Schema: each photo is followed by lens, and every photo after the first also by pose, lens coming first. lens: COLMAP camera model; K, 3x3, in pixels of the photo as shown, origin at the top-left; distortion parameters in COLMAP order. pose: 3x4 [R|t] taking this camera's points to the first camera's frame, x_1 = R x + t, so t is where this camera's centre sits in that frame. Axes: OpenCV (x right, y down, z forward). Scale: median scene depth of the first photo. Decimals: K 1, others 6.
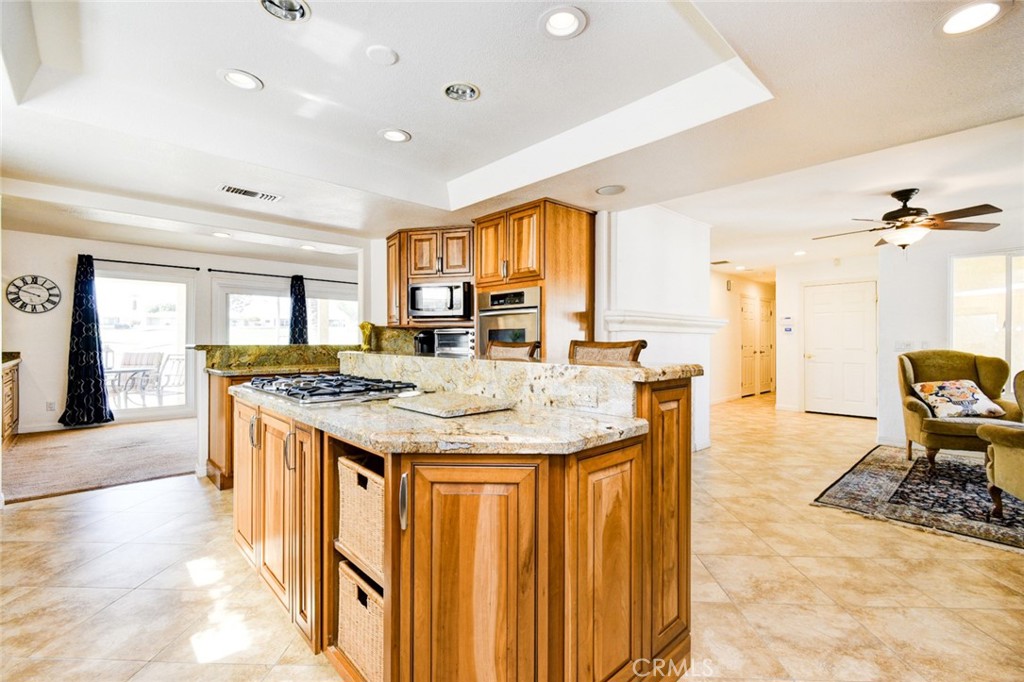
lens RADIAL K [[454.0, 0, 516.5], [0, 454.0, 342.0], [0, 0, 1]] dist [0.010420, -0.004894]
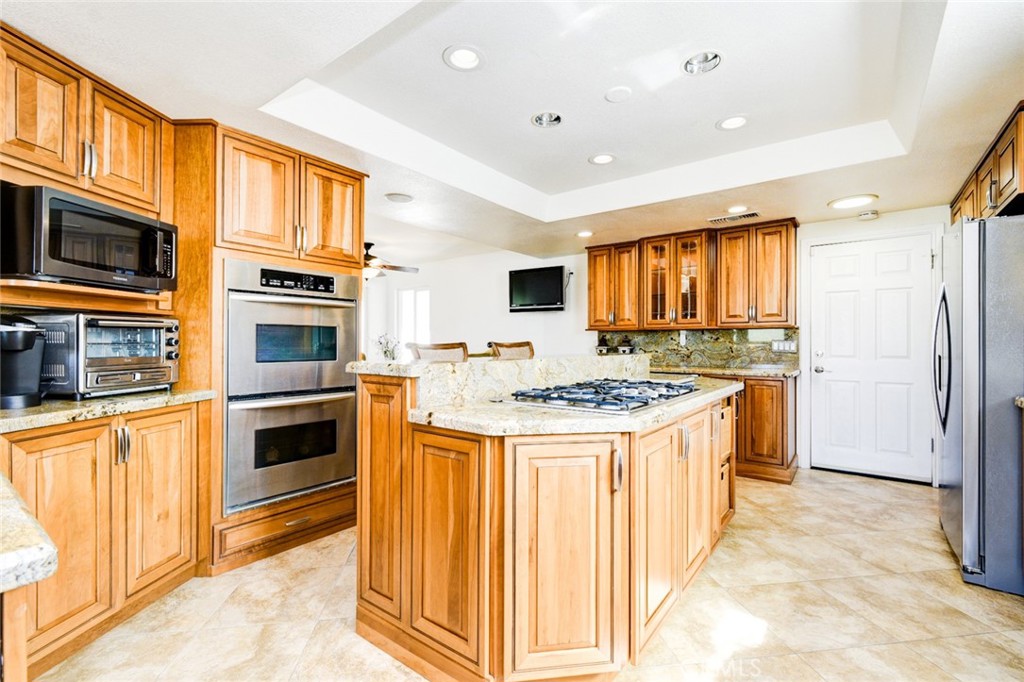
lens RADIAL K [[454.0, 0, 513.4], [0, 454.0, 341.1], [0, 0, 1]] dist [0.010420, -0.004894]
pose [[-0.170506, -0.000240, 0.985357, -0.655766], [0.001443, 0.999999, 0.000494, -0.003780], [-0.985356, 0.001506, -0.170505, 0.692995]]
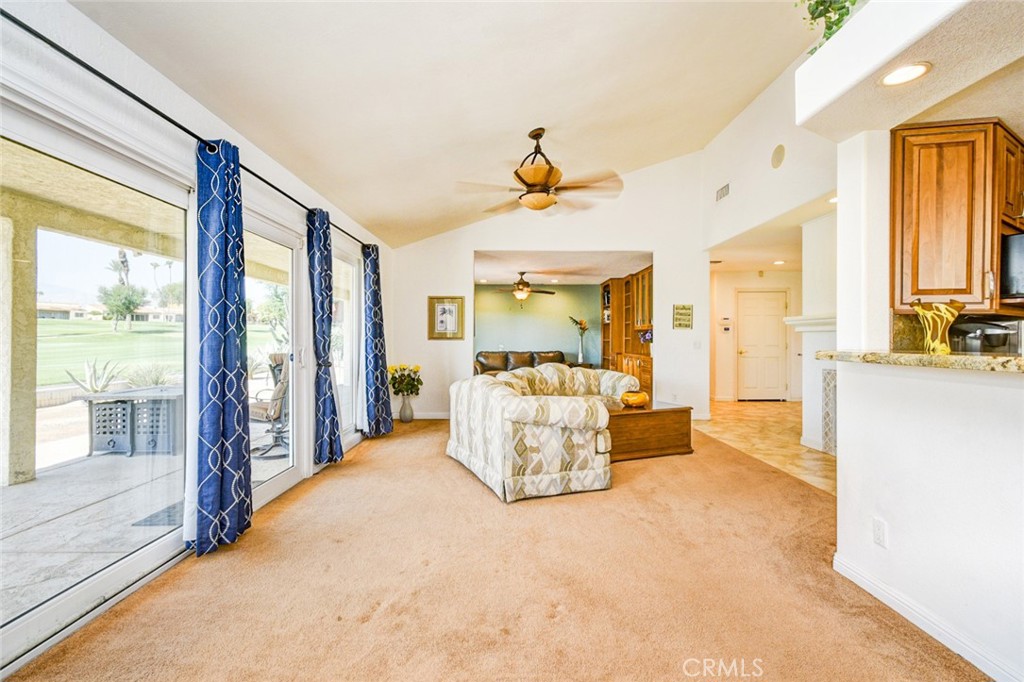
lens RADIAL K [[454.0, 0, 517.0], [0, 454.0, 339.7], [0, 0, 1]] dist [0.010420, -0.004894]
pose [[0.679484, -0.003223, 0.733683, -1.044705], [0.003428, 0.999993, 0.001217, -0.007808], [-0.733682, 0.001688, 0.679490, 1.118308]]
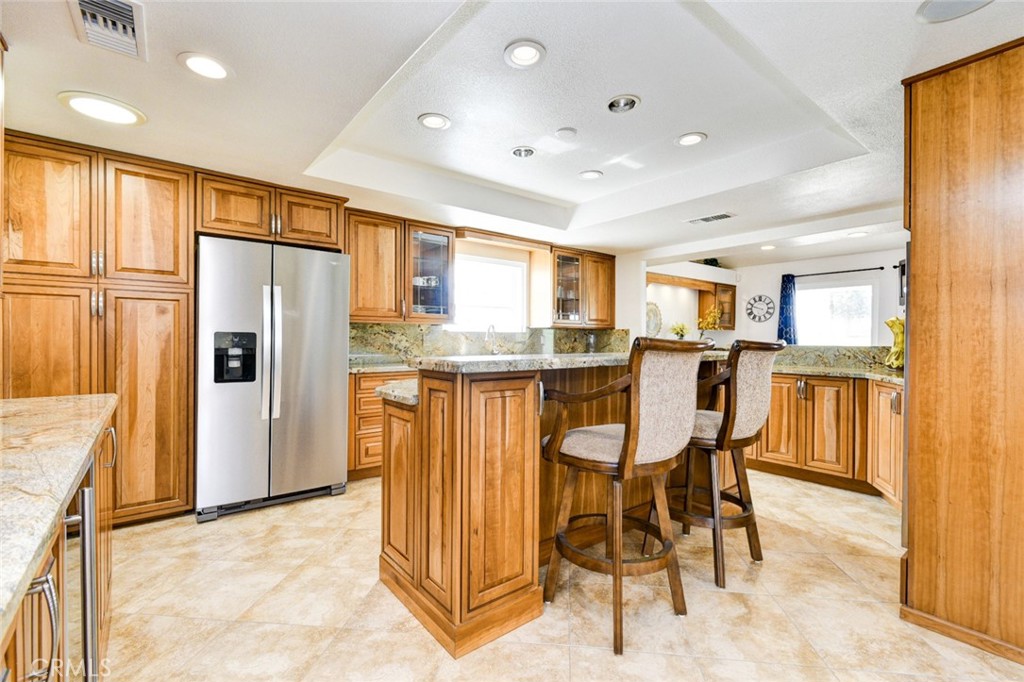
lens RADIAL K [[454.0, 0, 515.6], [0, 454.0, 341.9], [0, 0, 1]] dist [0.010420, -0.004894]
pose [[-0.083721, 0.002227, -0.996487, 0.535966], [-0.008639, 0.999958, 0.002960, 0.001926], [0.996452, 0.008856, -0.083699, 0.472250]]
